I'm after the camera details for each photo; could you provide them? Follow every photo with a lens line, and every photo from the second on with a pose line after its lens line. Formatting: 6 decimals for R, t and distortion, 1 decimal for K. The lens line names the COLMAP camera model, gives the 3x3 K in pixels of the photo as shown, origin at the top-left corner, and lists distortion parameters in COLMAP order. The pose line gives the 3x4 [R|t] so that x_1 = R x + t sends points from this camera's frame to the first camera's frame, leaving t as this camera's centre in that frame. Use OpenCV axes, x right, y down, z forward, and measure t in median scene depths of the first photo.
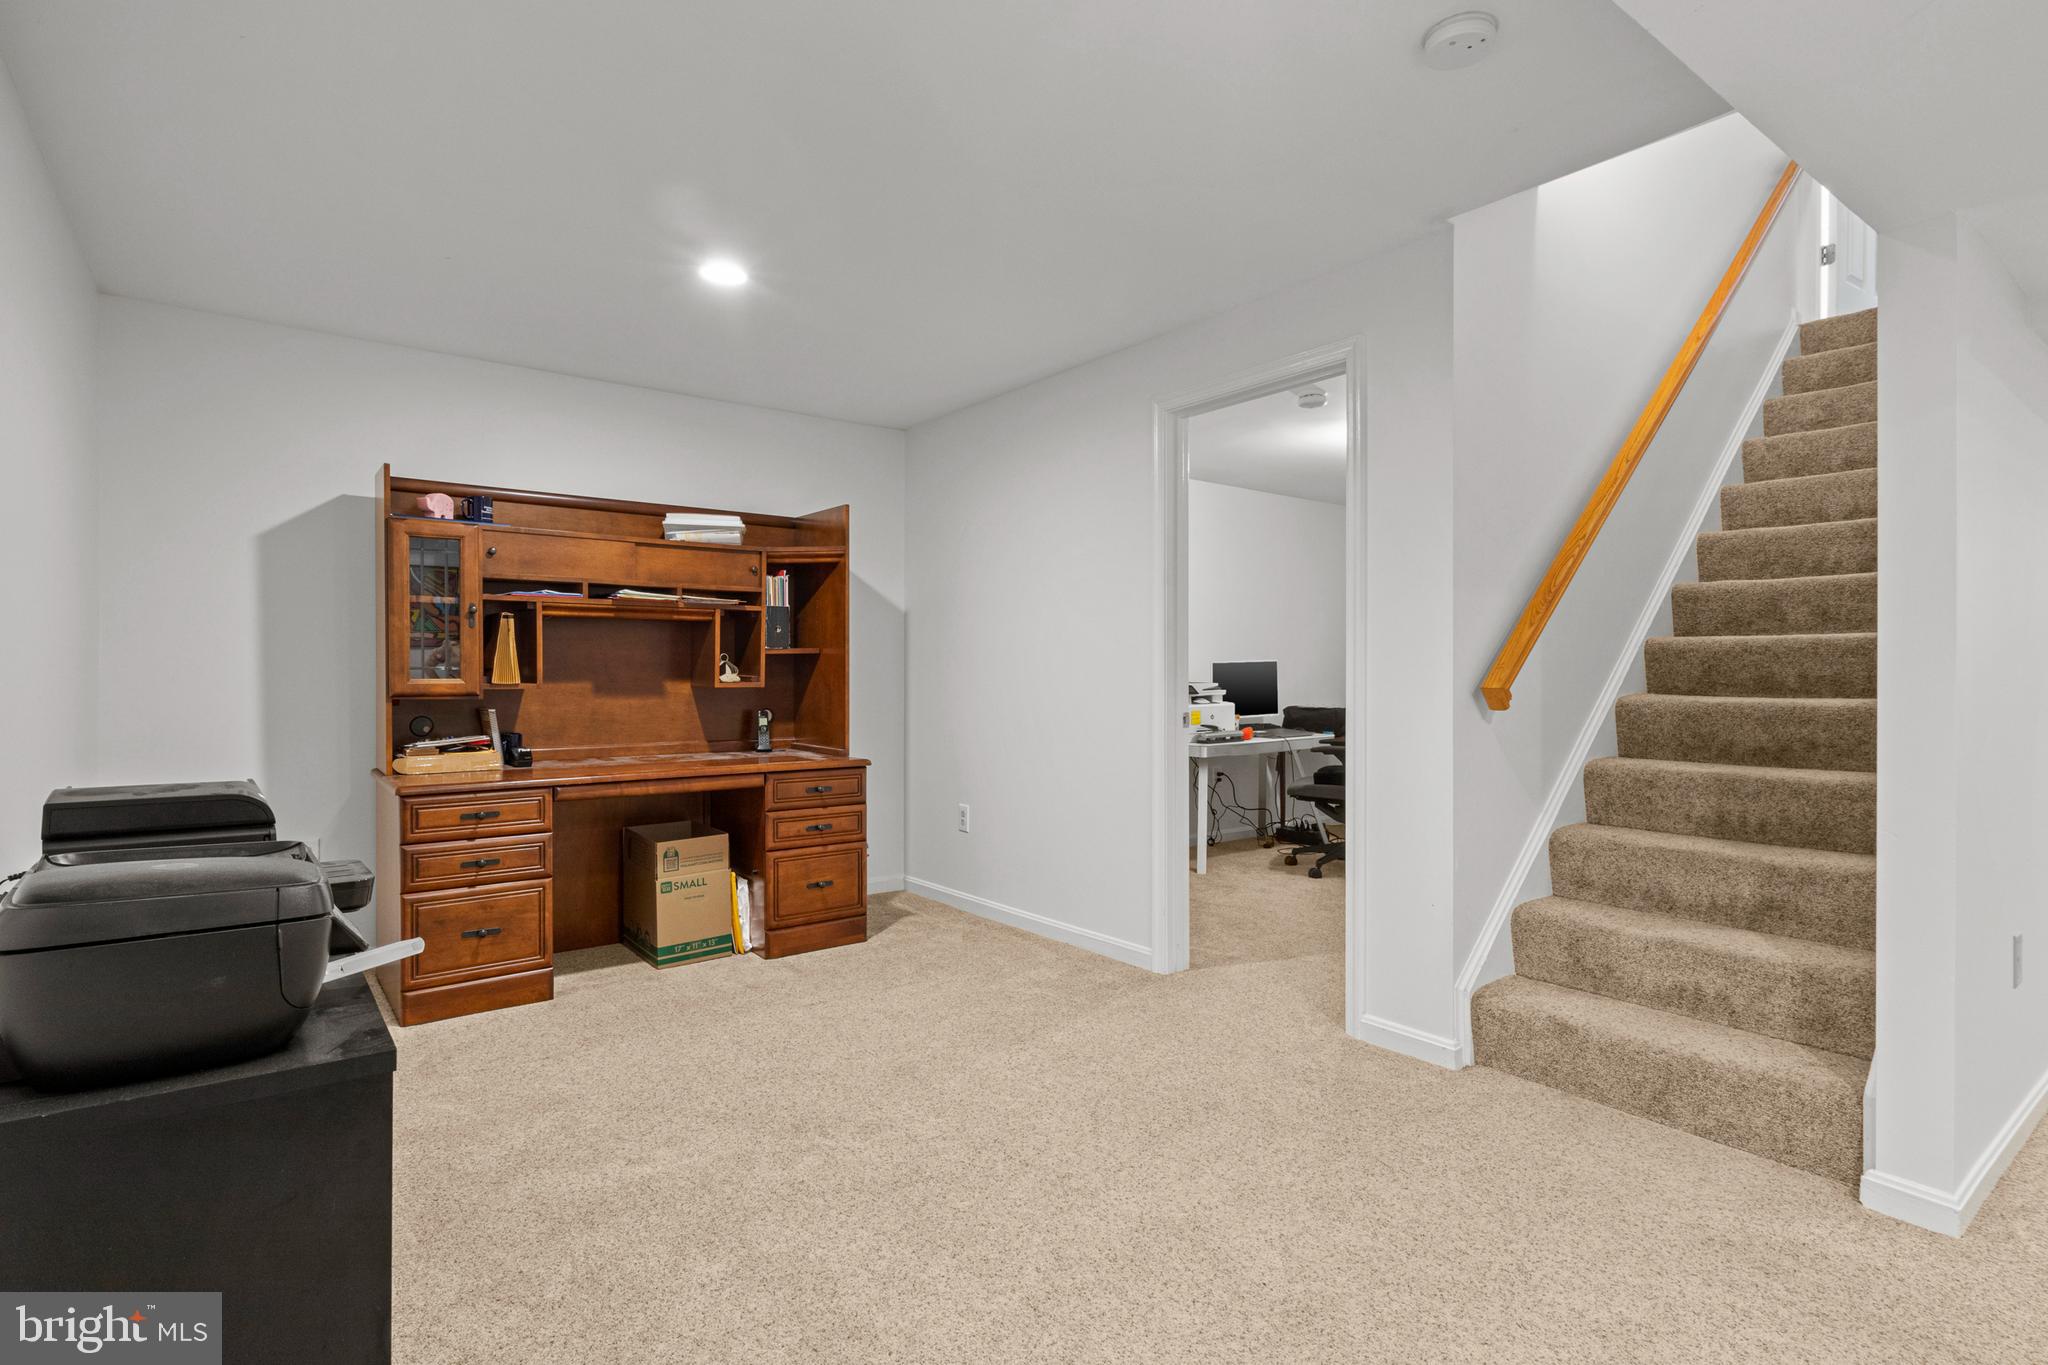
lens RADIAL K [[1027.6, 0, 1028.6], [0, 1027.6, 677.6], [0, 0, 1]] dist [0.001752, 0.000095]
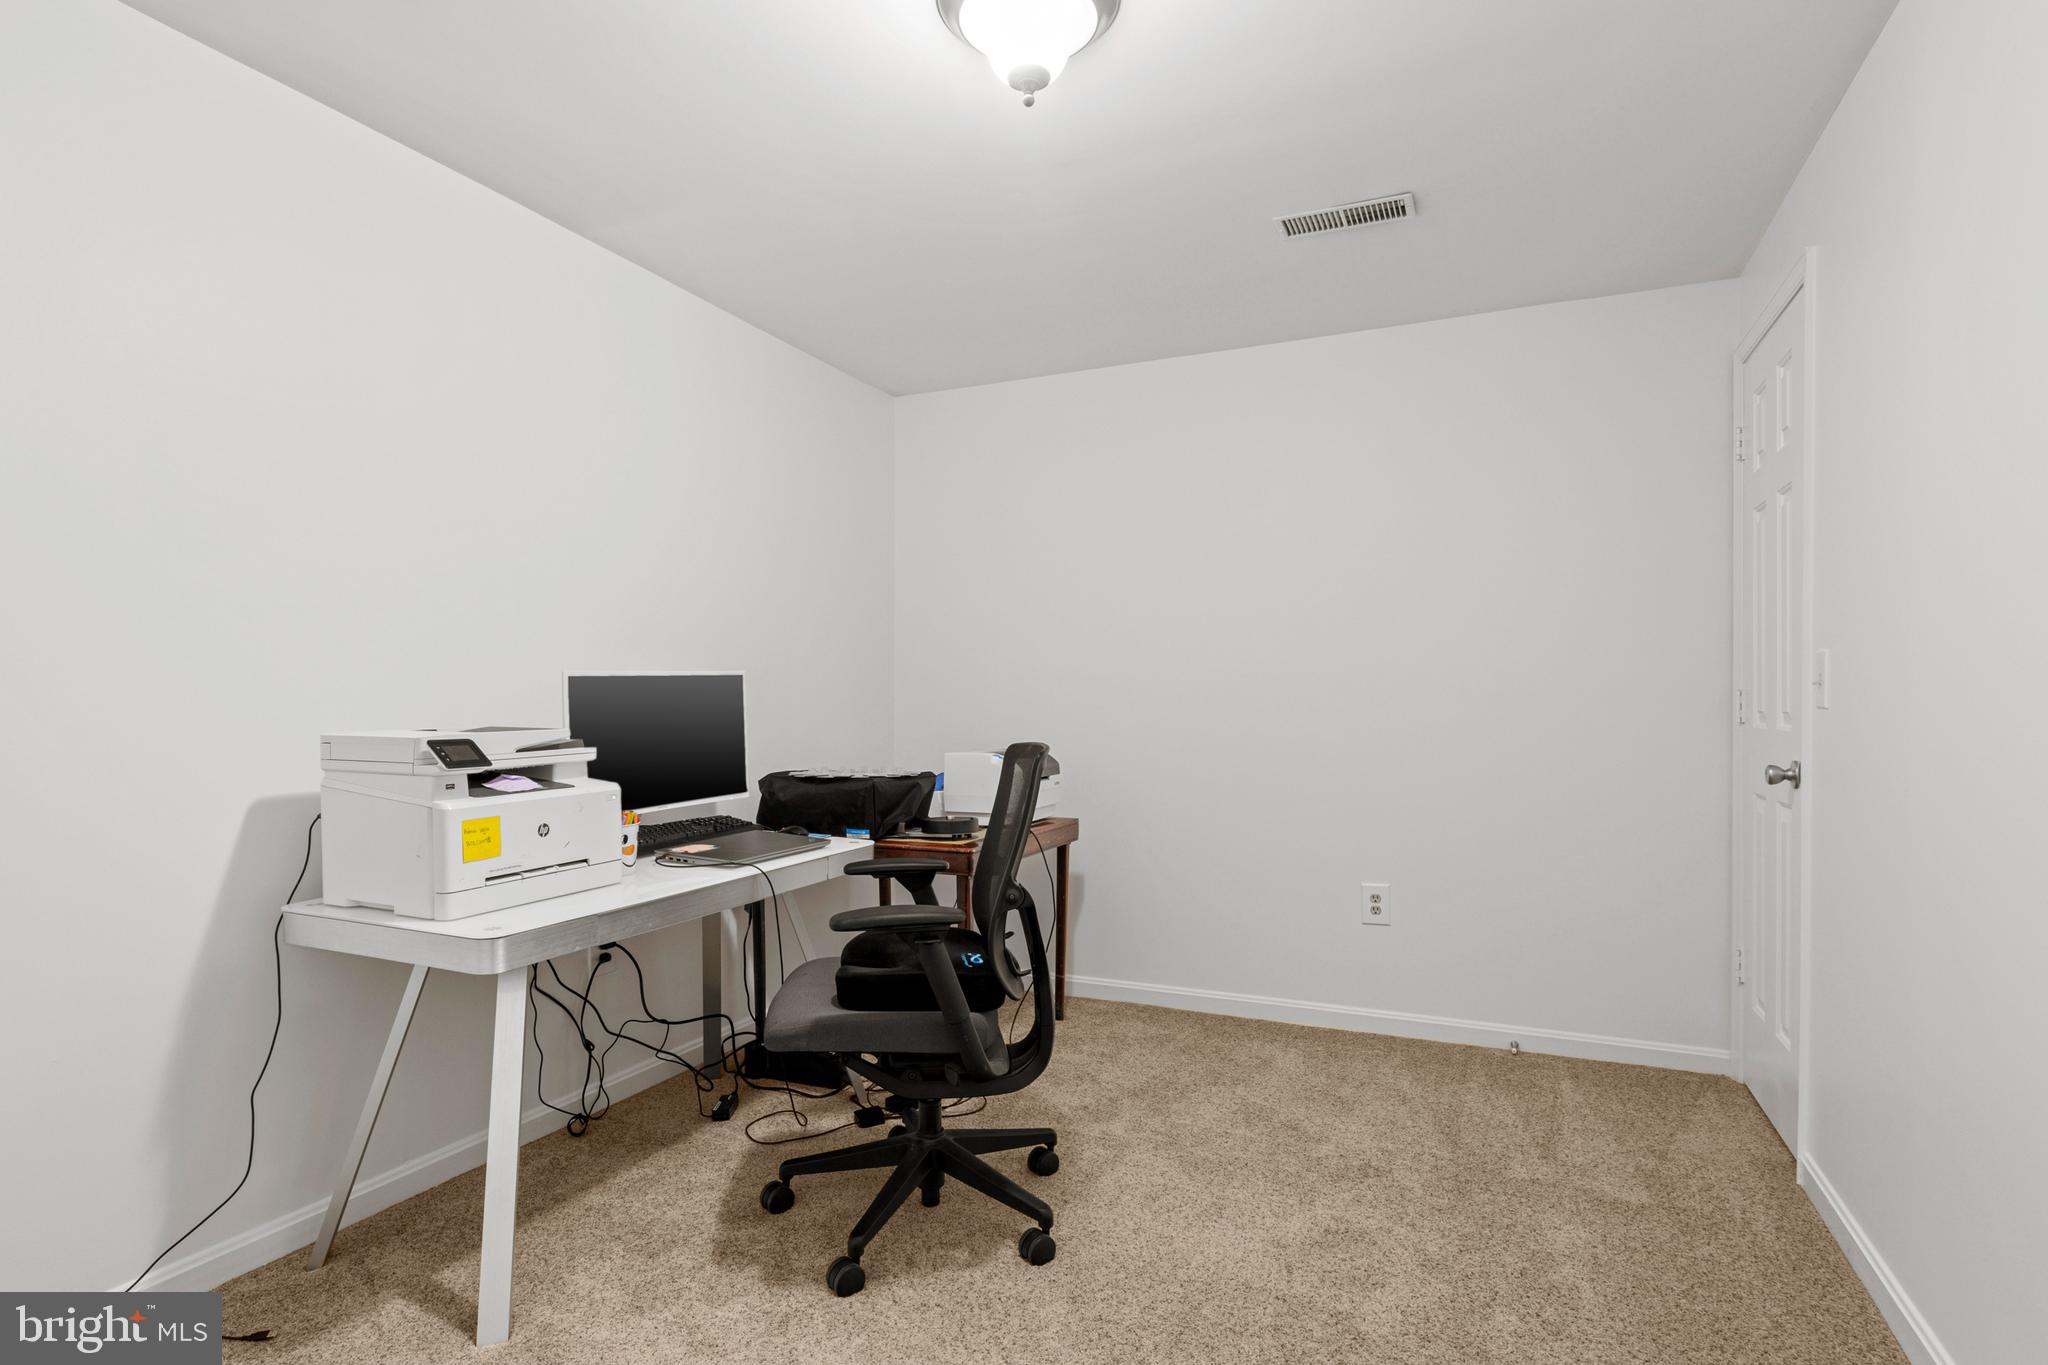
lens RADIAL K [[1027.6, 0, 1027.0], [0, 1027.6, 692.5], [0, 0, 1]] dist [0.001752, 0.000095]
pose [[0.883959, -0.003950, 0.467548, 0.154360], [0.010018, 0.999895, -0.010493, -0.002272], [-0.467458, 0.013959, 0.883905, 0.597334]]
